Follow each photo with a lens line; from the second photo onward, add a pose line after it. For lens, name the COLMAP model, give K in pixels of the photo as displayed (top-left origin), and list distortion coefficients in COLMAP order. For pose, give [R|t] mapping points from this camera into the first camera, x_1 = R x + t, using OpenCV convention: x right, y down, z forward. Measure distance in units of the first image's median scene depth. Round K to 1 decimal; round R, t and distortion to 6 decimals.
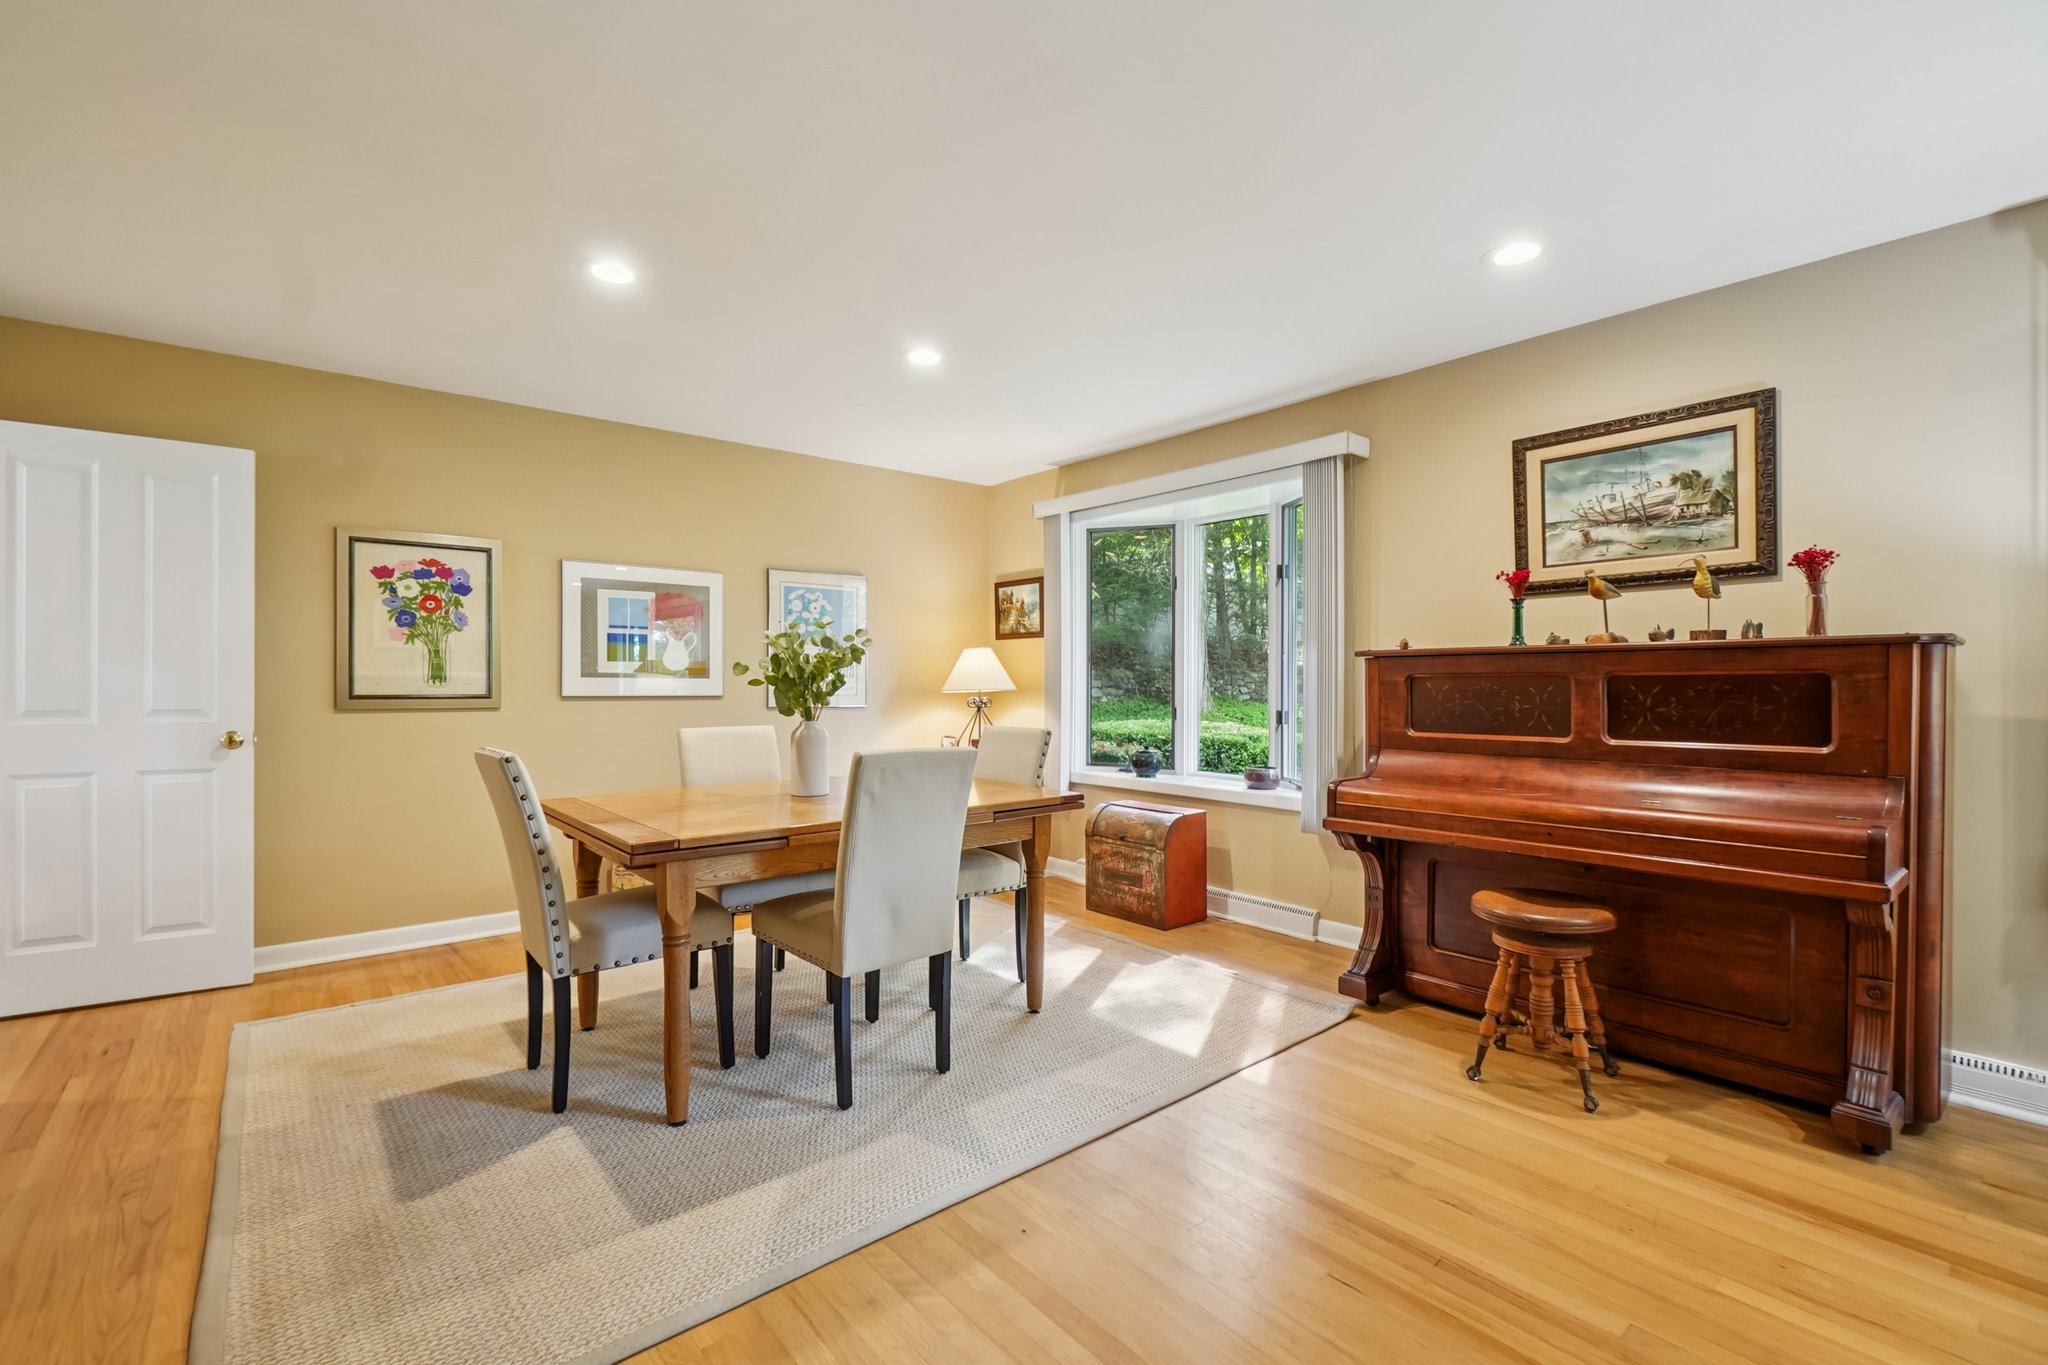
lens RADIAL K [[895.0, 0, 1010.5], [0, 895.0, 684.6], [0, 0, 1]] dist [-0.001335, -0.000152]
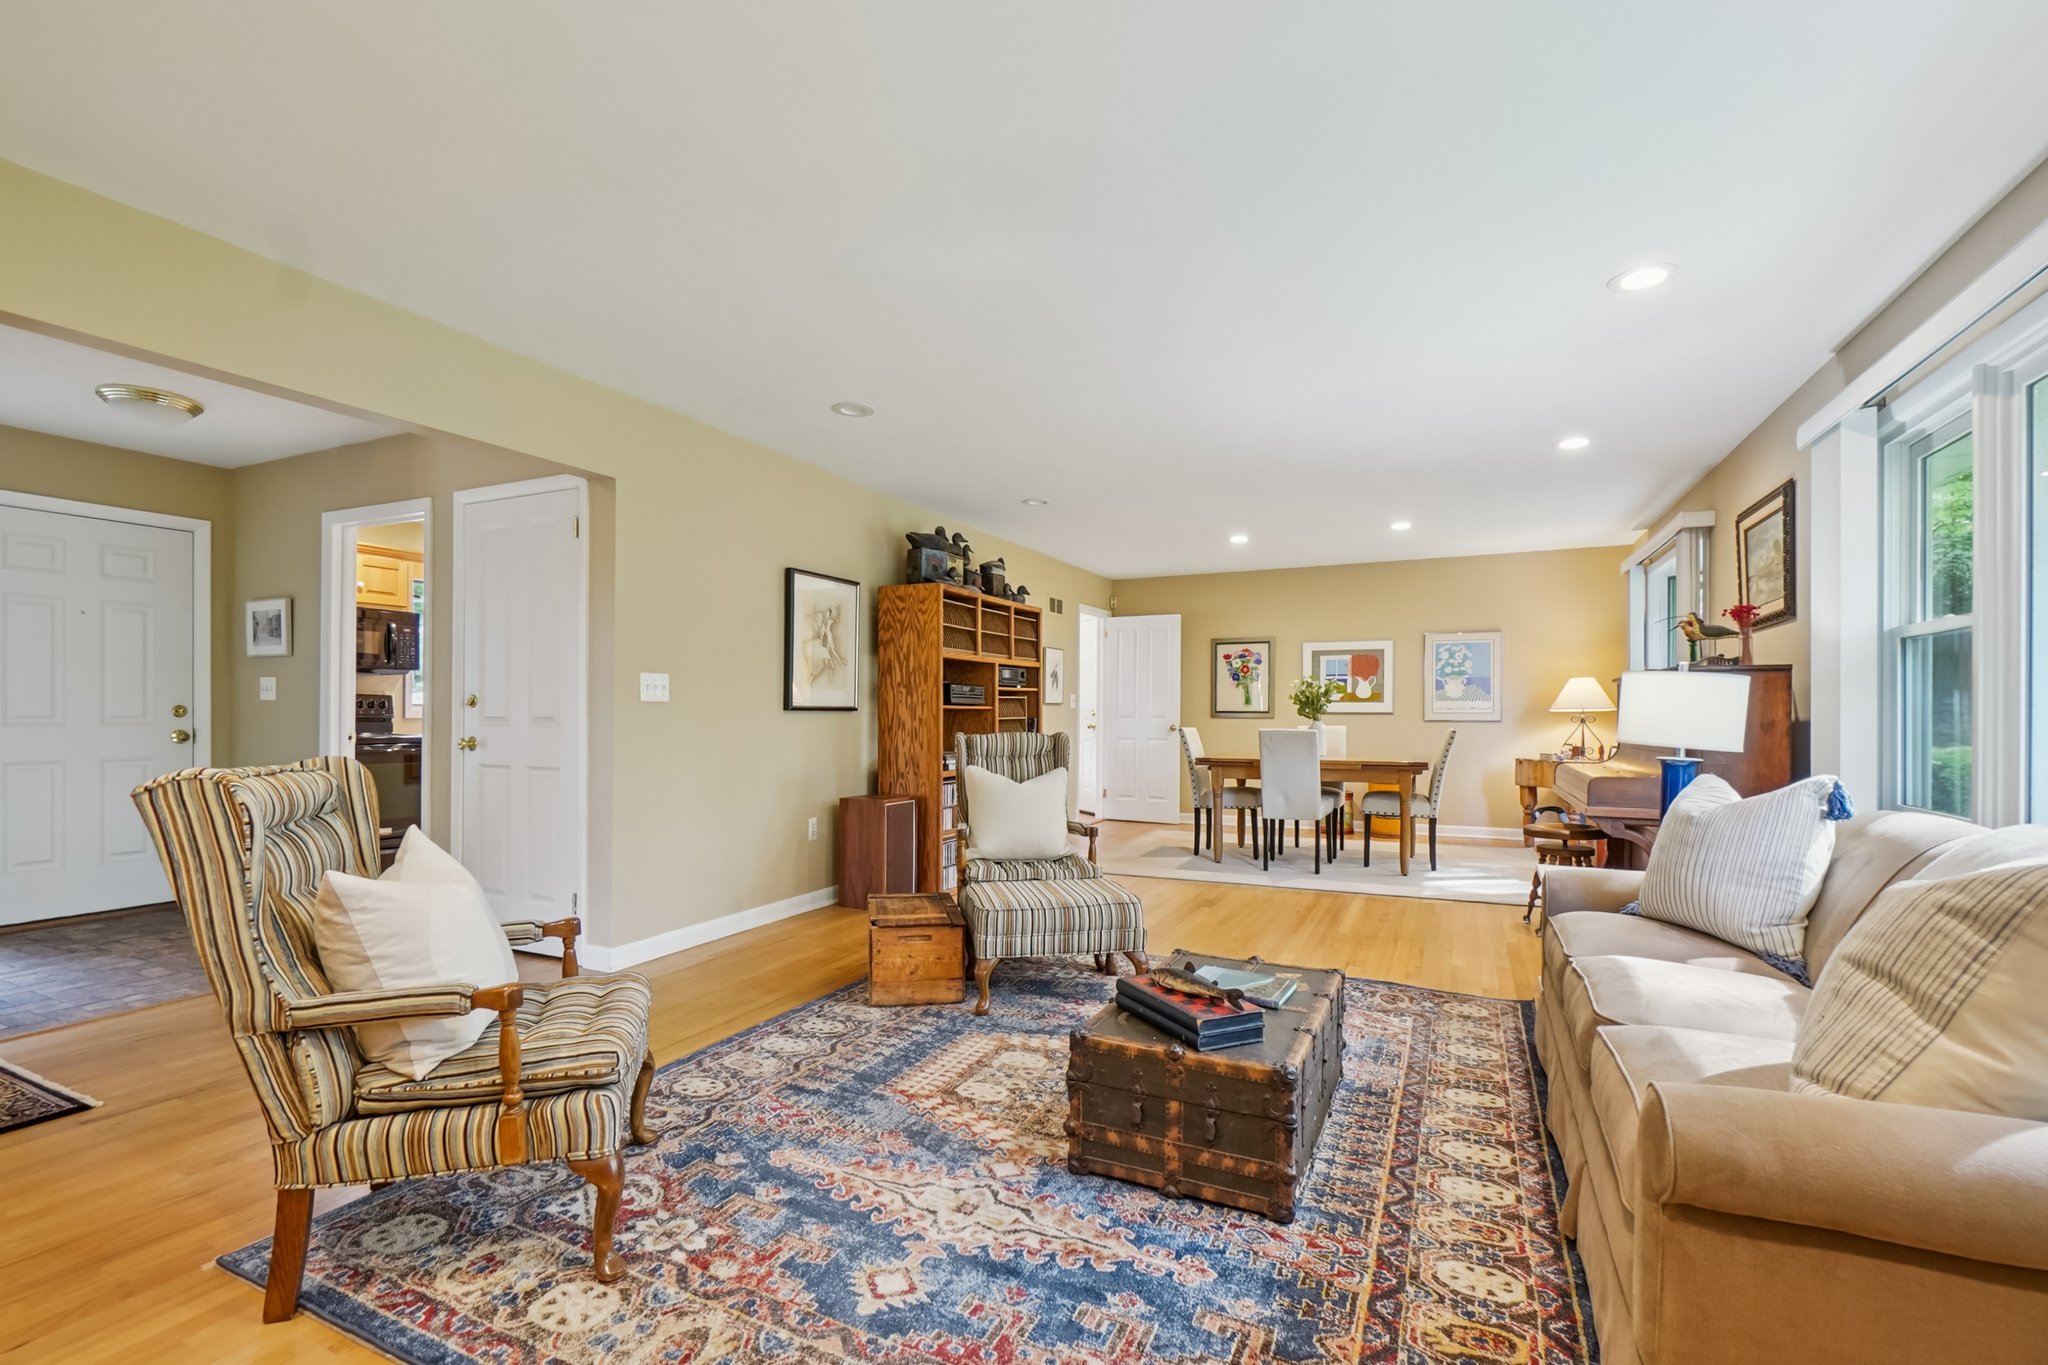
lens RADIAL K [[920.2, 0, 1021.1], [0, 920.2, 722.2], [0, 0, 1]] dist [-0.000996, -0.000232]
pose [[0.429832, 0.008753, -0.902866, 1.346031], [-0.000727, 0.999956, 0.009348, 0.020955], [0.902908, -0.003362, 0.429820, -0.538845]]
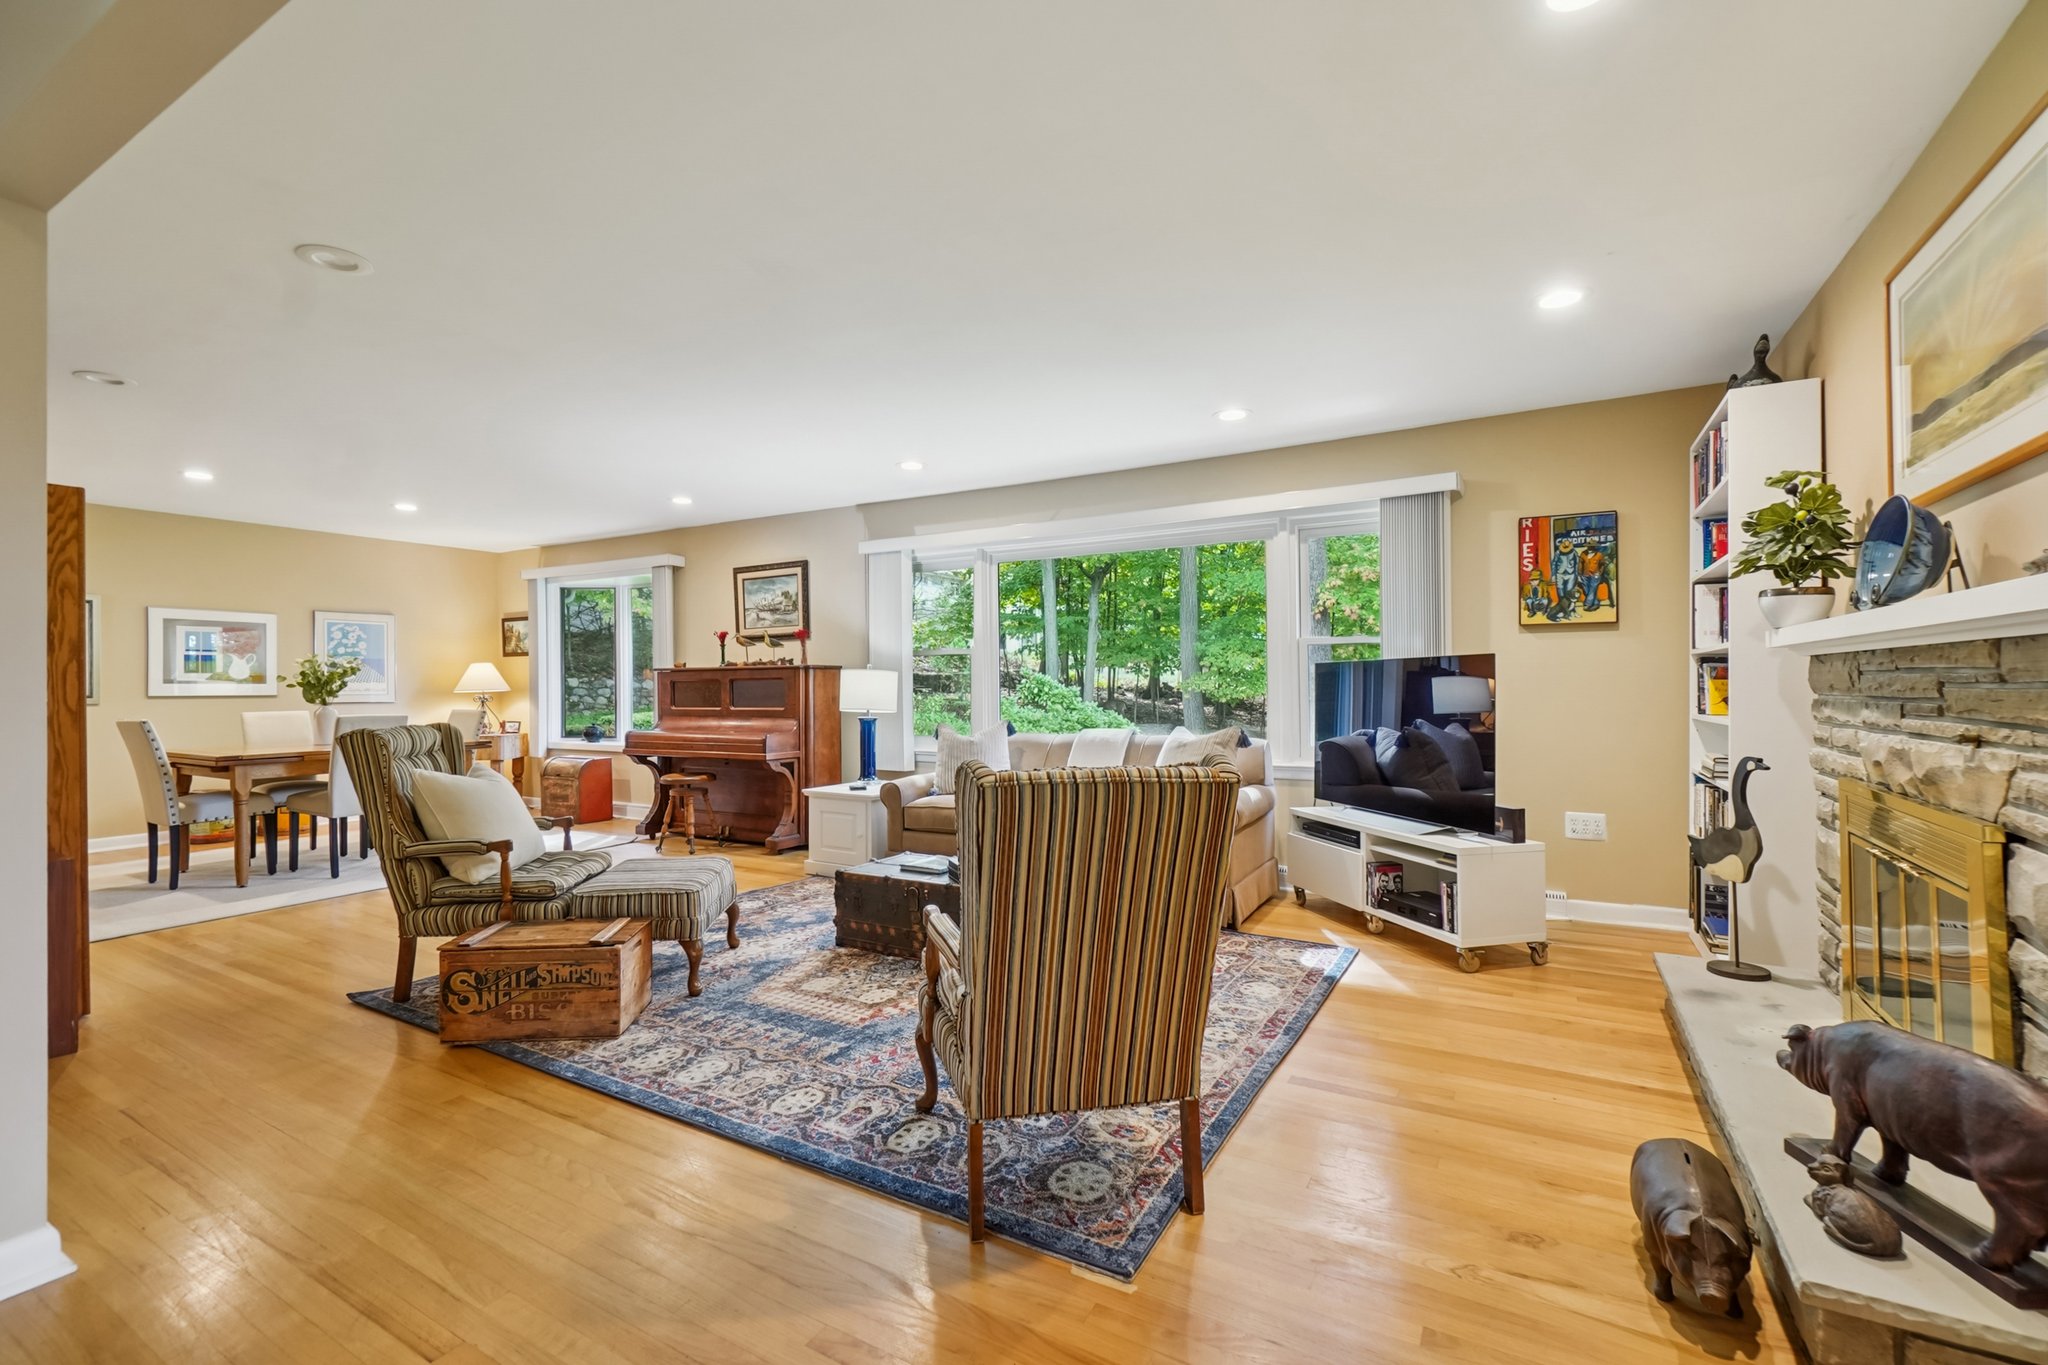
lens RADIAL K [[884.5, 0, 1004.0], [0, 884.5, 684.2], [0, 0, 1]] dist [-0.003864, -0.000556]
pose [[0.935695, -0.005816, 0.352761, 0.428358], [0.007159, 0.999971, -0.002501, 0.009029], [-0.352736, 0.004866, 0.935710, -1.171495]]
